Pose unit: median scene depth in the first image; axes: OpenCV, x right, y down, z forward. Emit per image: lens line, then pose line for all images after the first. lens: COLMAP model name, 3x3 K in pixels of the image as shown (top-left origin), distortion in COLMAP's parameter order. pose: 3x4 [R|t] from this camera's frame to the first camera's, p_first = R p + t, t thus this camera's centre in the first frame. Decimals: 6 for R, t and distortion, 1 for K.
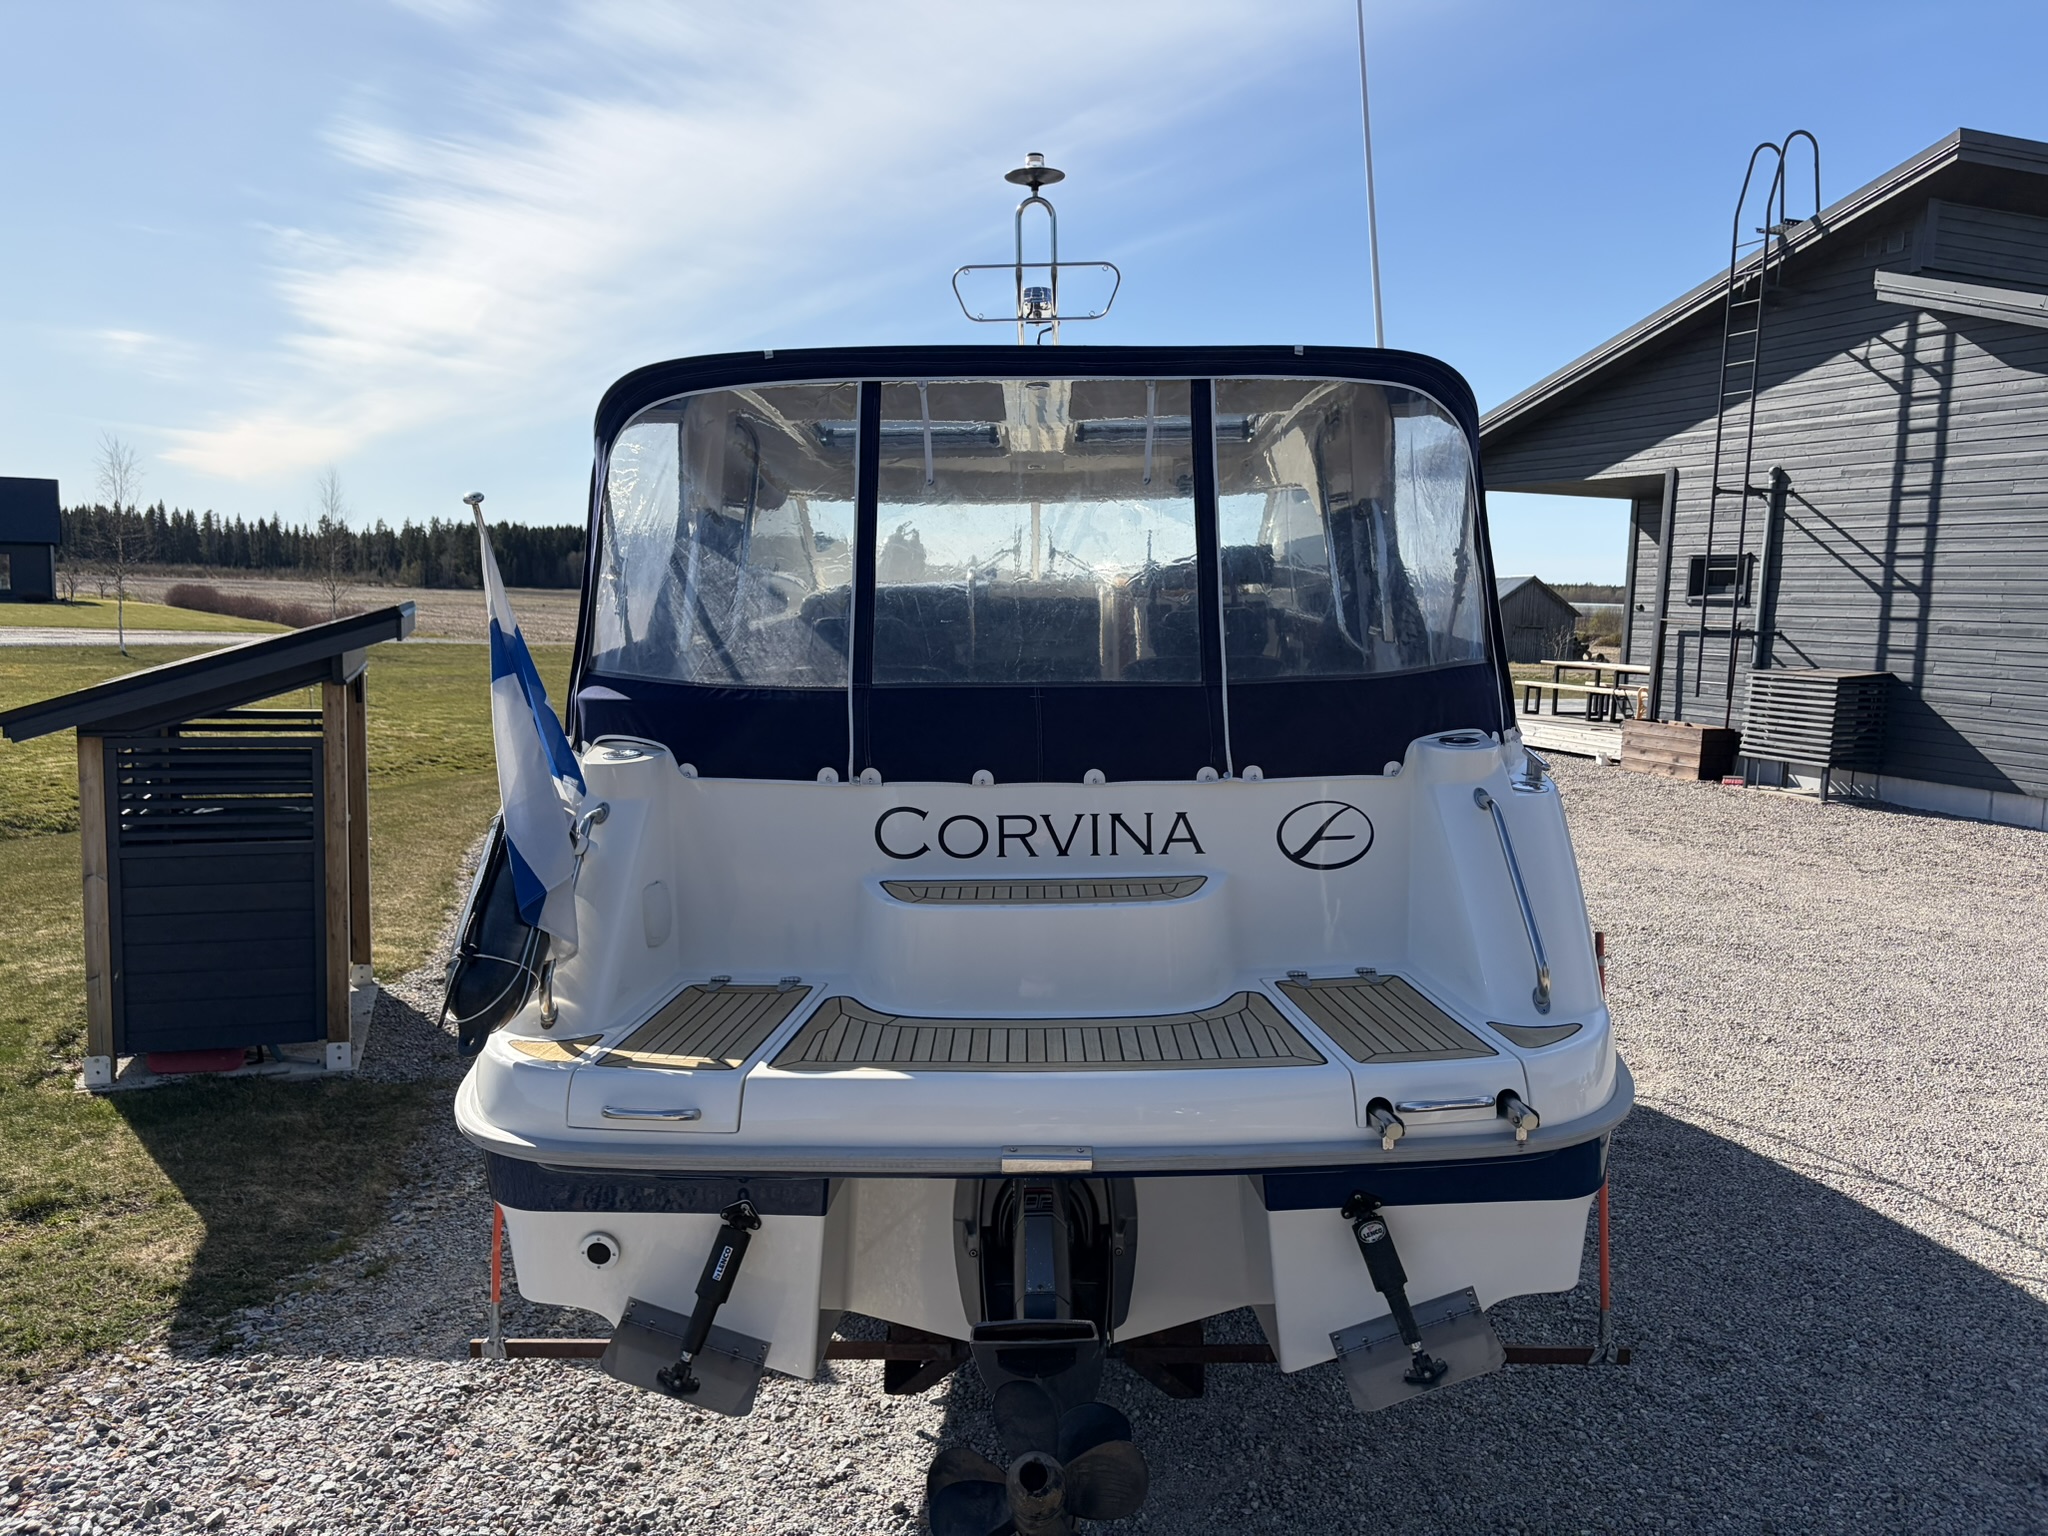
lens RADIAL K [[1581.8, 0, 1024.0], [0, 1581.8, 768.0], [0, 0, 1]] dist [0.004325, 0.008792]
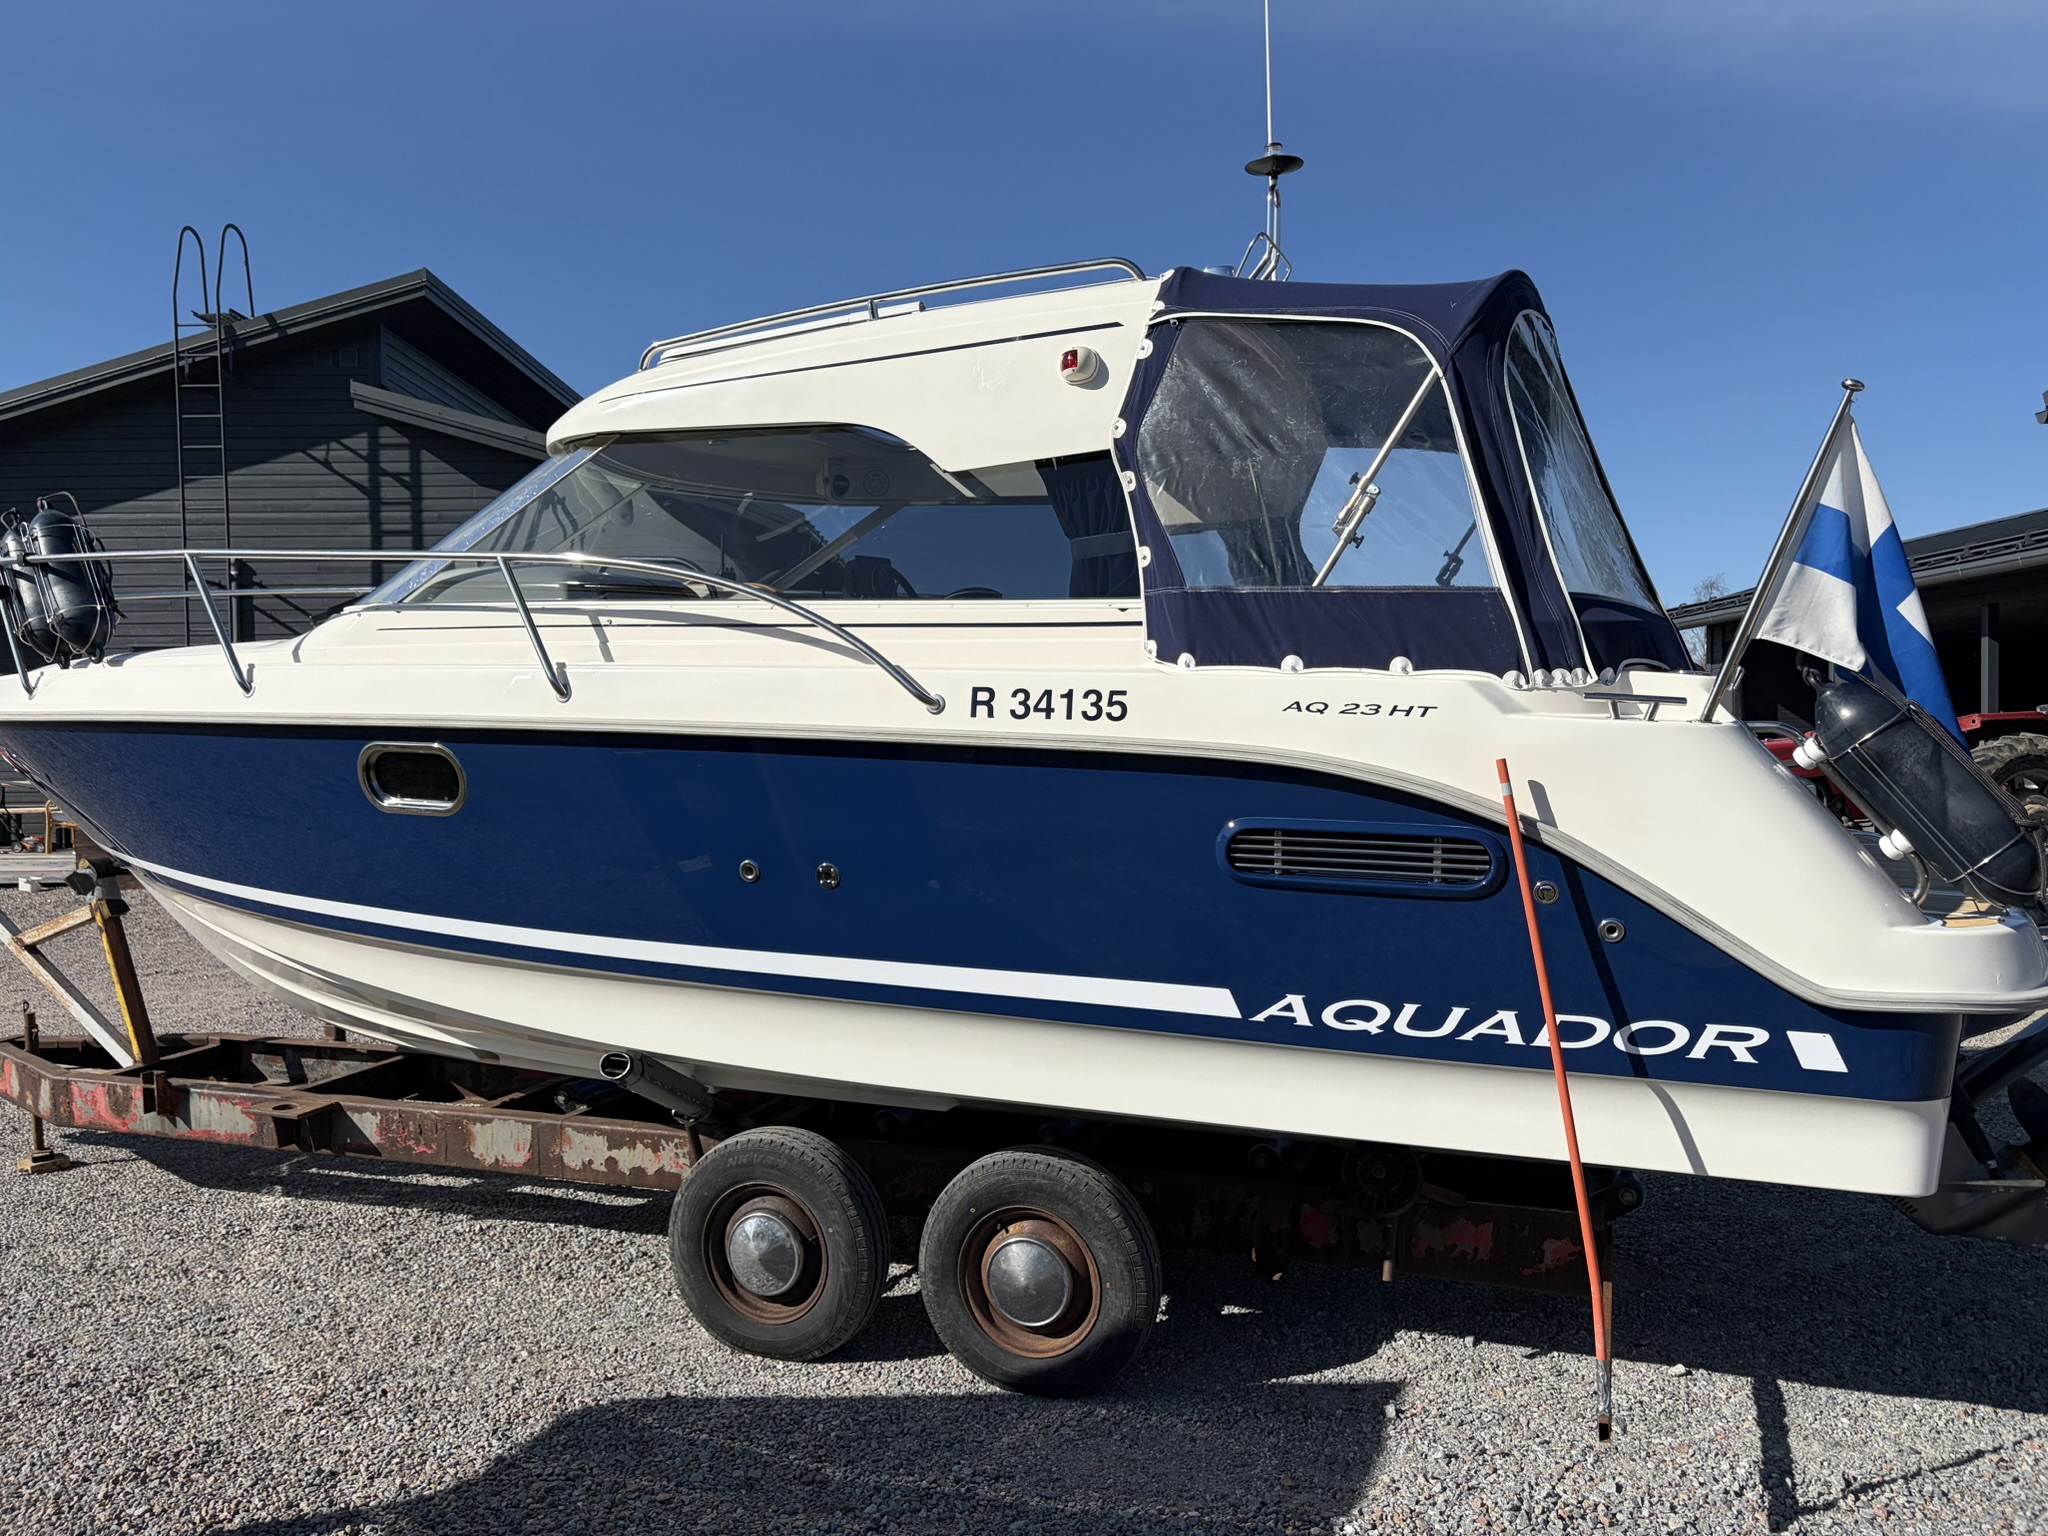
lens RADIAL K [[1556.8, 0, 1024.0], [0, 1556.8, 768.0], [0, 0, 1]] dist [0.055910, -0.081752]
pose [[0.316916, -0.046974, 0.947290, -0.322614], [0.132010, 0.991236, 0.004989, -0.002392], [-0.939222, 0.123471, 0.320340, 0.270112]]
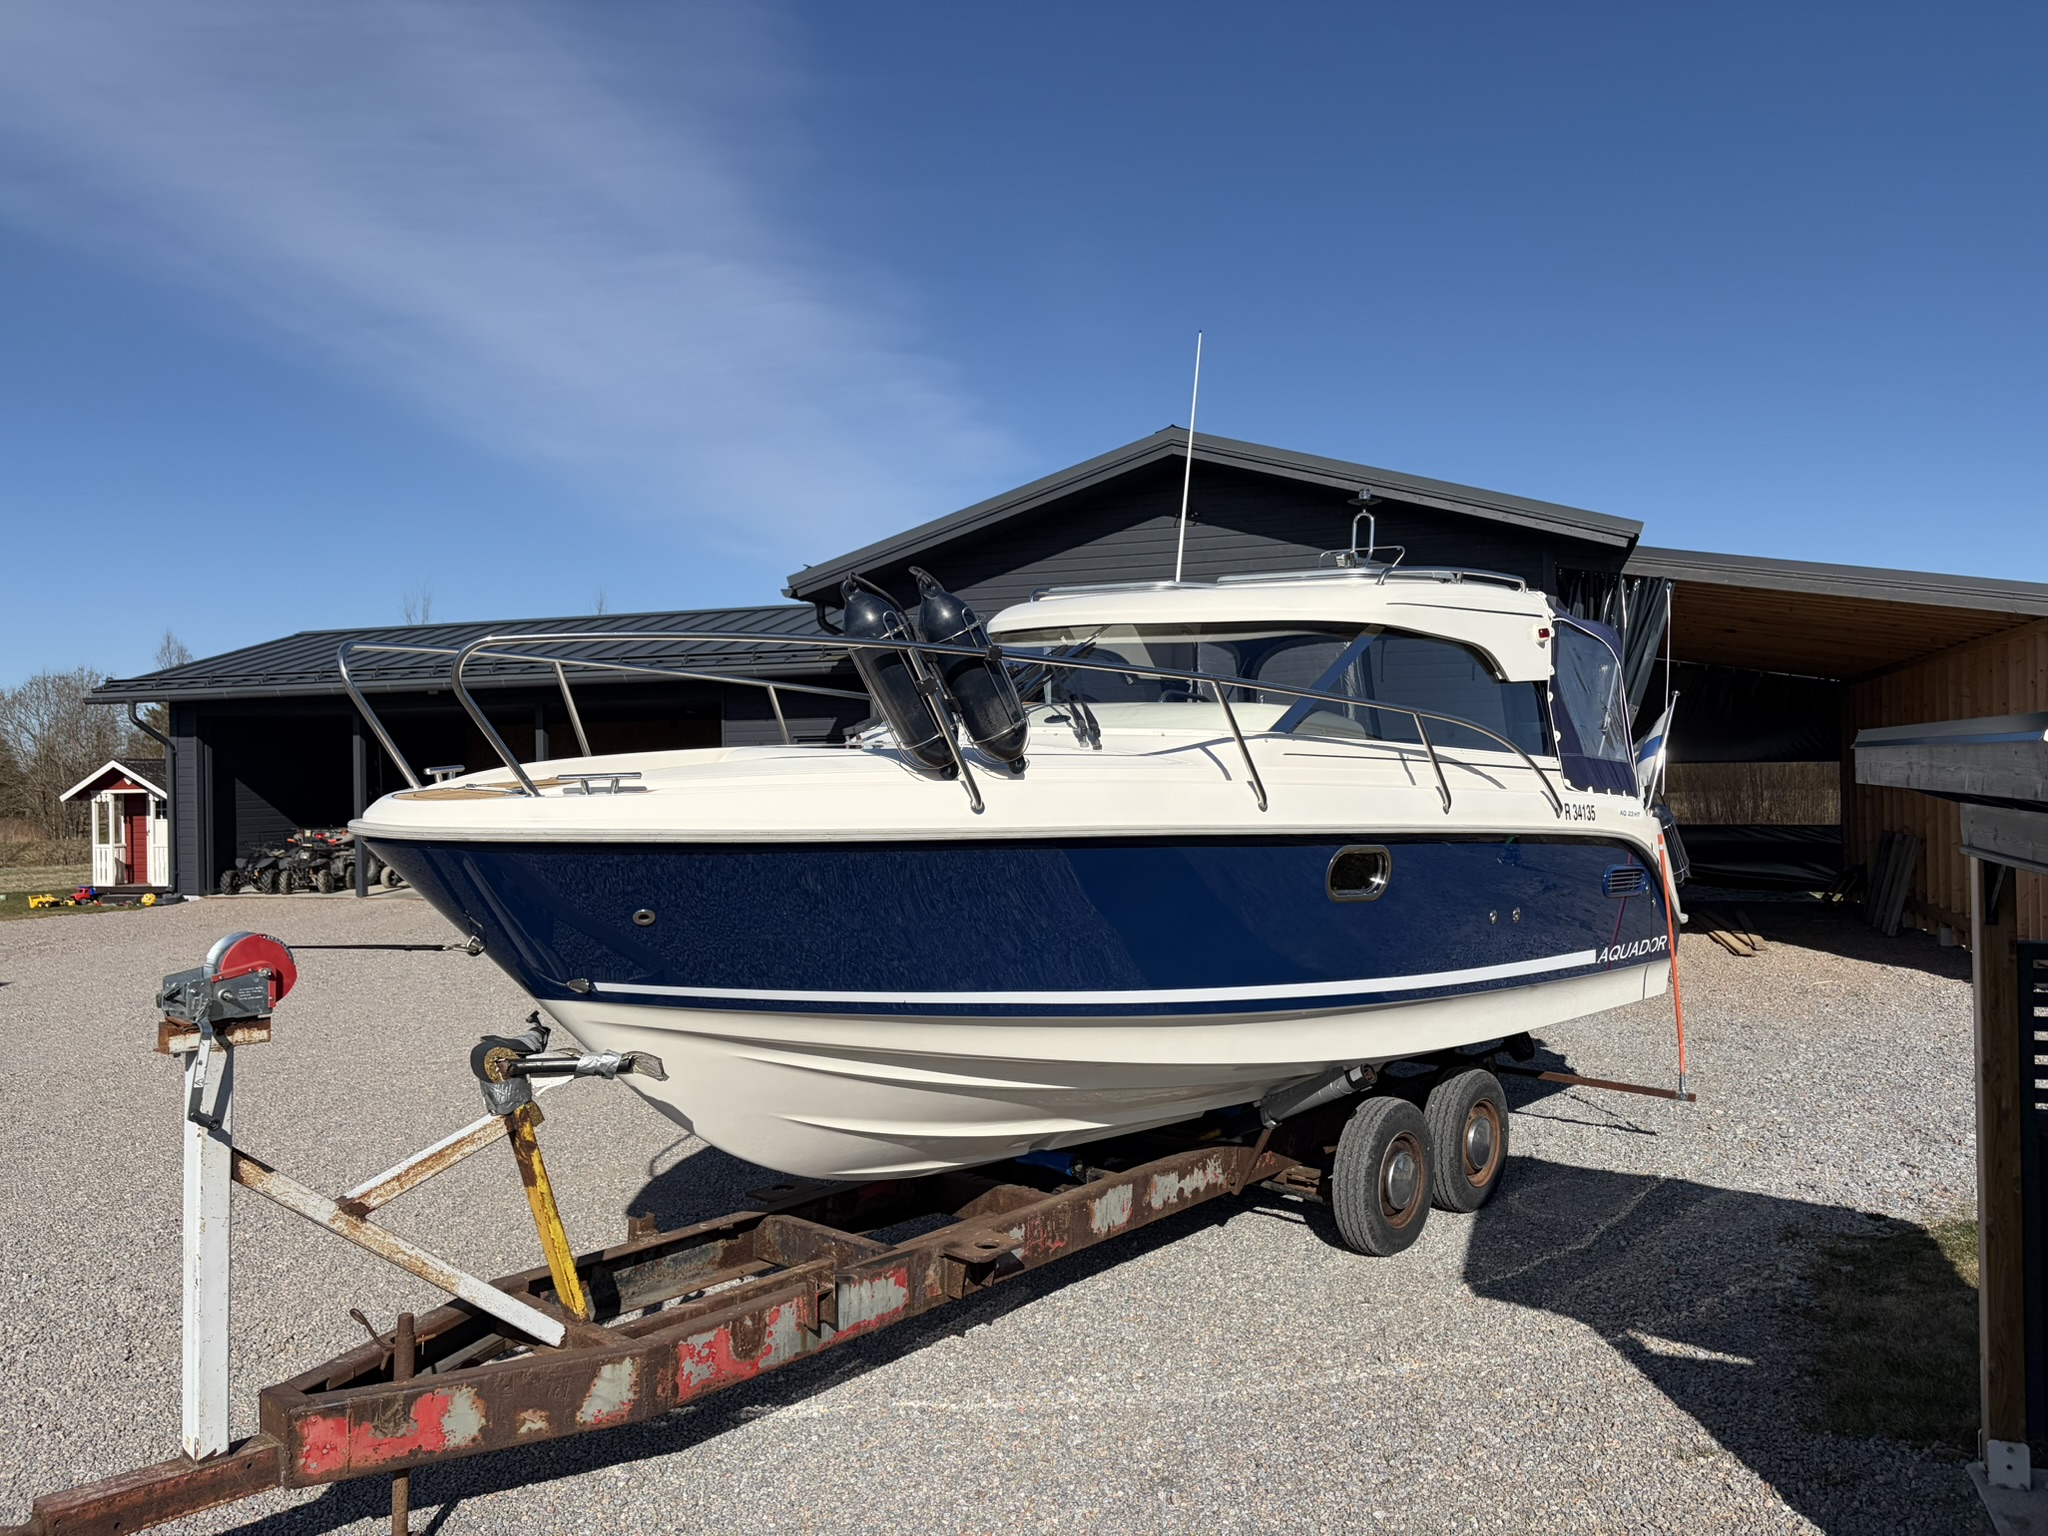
lens RADIAL K [[1560.2, 0, 1033.5], [0, 1560.2, 732.4], [0, 0, 1]] dist [0.028094, -0.003208]
pose [[-0.793331, -0.001536, 0.608789, -0.246890], [0.062794, 0.994457, 0.084339, -0.087761], [-0.605543, 0.105137, -0.788837, 0.833162]]
